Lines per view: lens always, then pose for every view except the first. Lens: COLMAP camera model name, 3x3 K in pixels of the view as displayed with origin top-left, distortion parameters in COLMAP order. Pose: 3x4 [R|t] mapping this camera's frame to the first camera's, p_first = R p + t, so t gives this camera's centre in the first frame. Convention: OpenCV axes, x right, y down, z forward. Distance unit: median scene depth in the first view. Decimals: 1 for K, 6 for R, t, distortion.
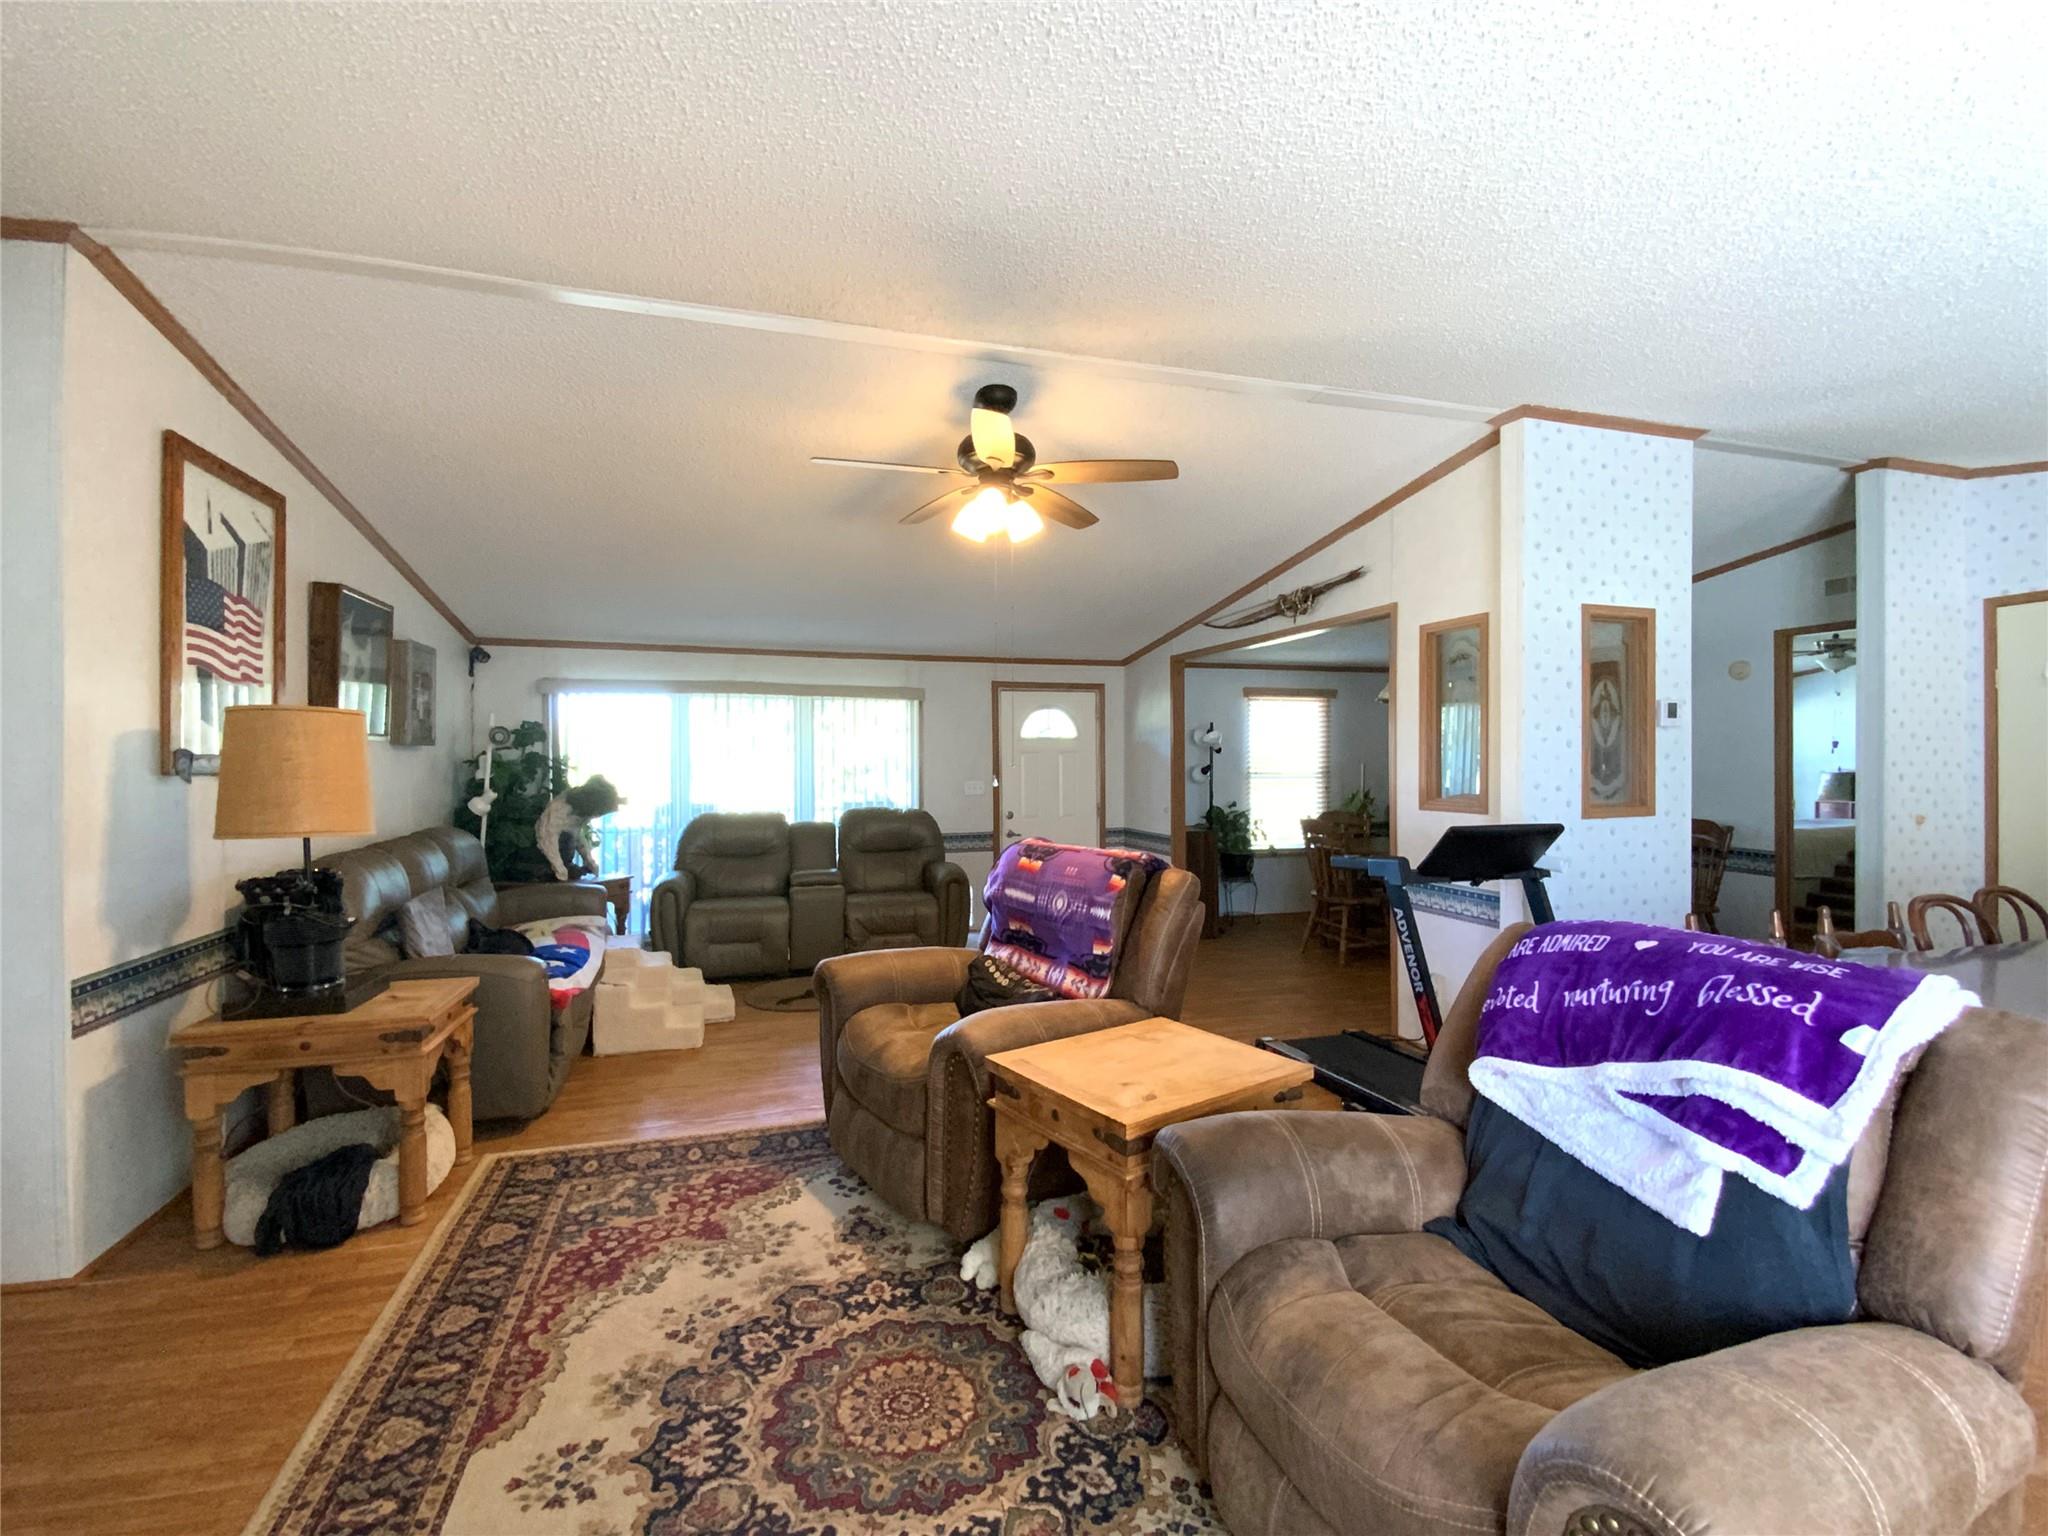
lens RADIAL K [[902.9, 0, 1024.0], [0, 902.9, 768.0], [0, 0, 1]] dist [0.040086, -0.045428]
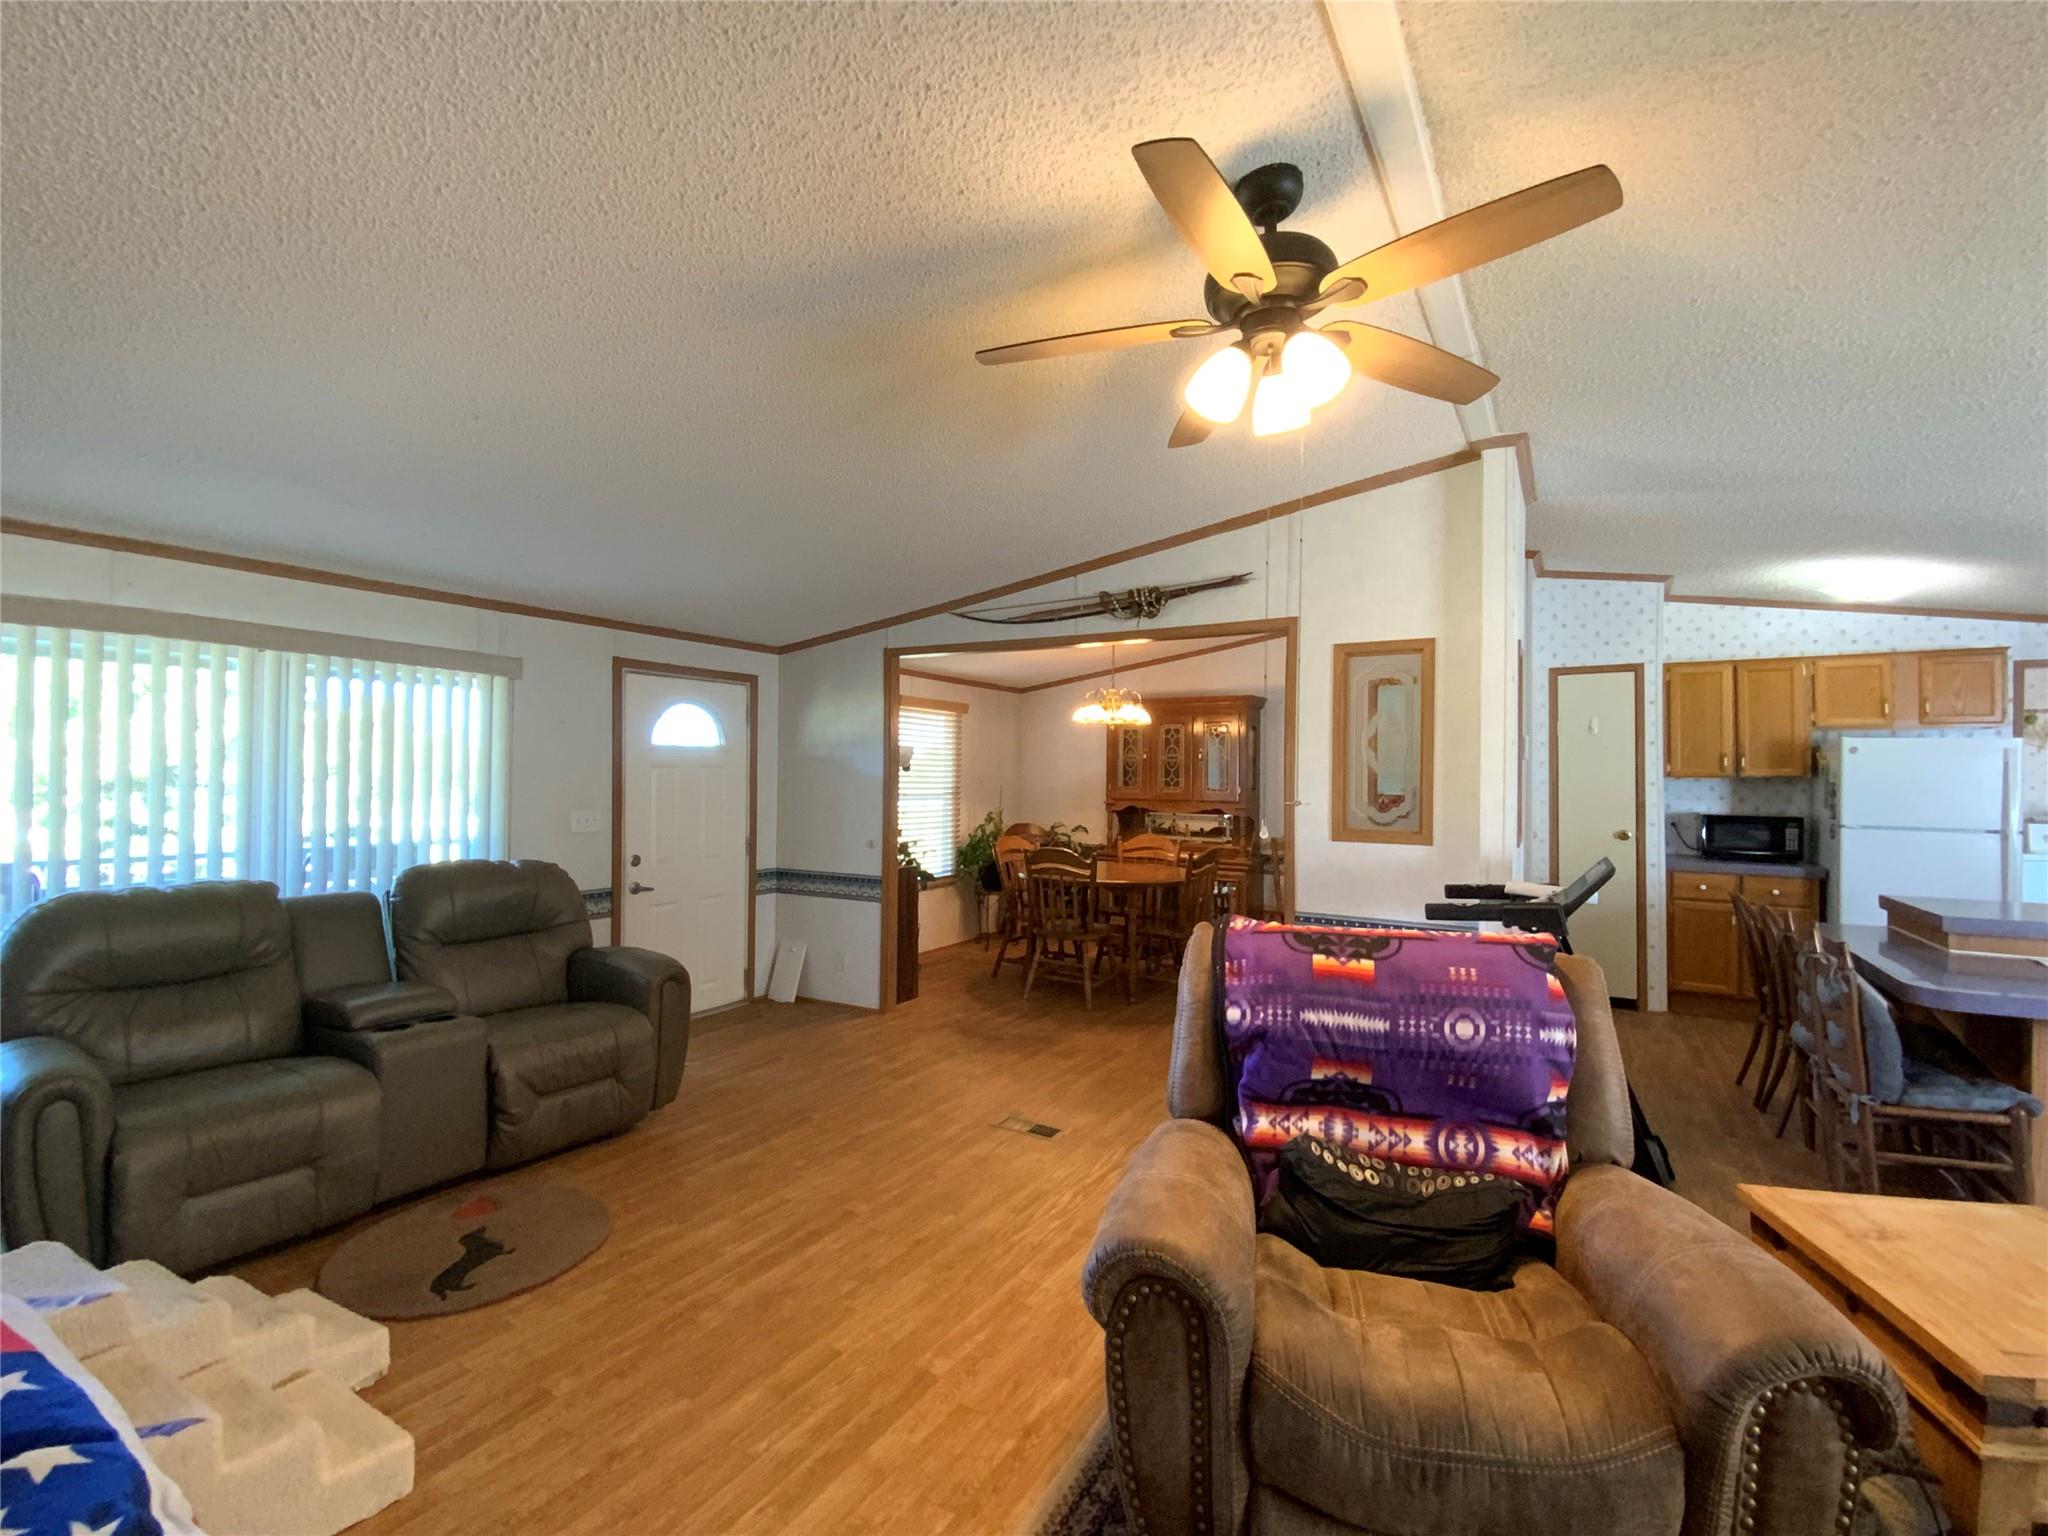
lens RADIAL K [[902.9, 0, 1024.0], [0, 902.9, 768.0], [0, 0, 1]] dist [0.040086, -0.045428]
pose [[0.744692, 0.017896, 0.667168, -0.321790], [-0.008106, 0.999809, -0.017772, -0.007727], [-0.667359, 0.007827, 0.744695, 0.394668]]
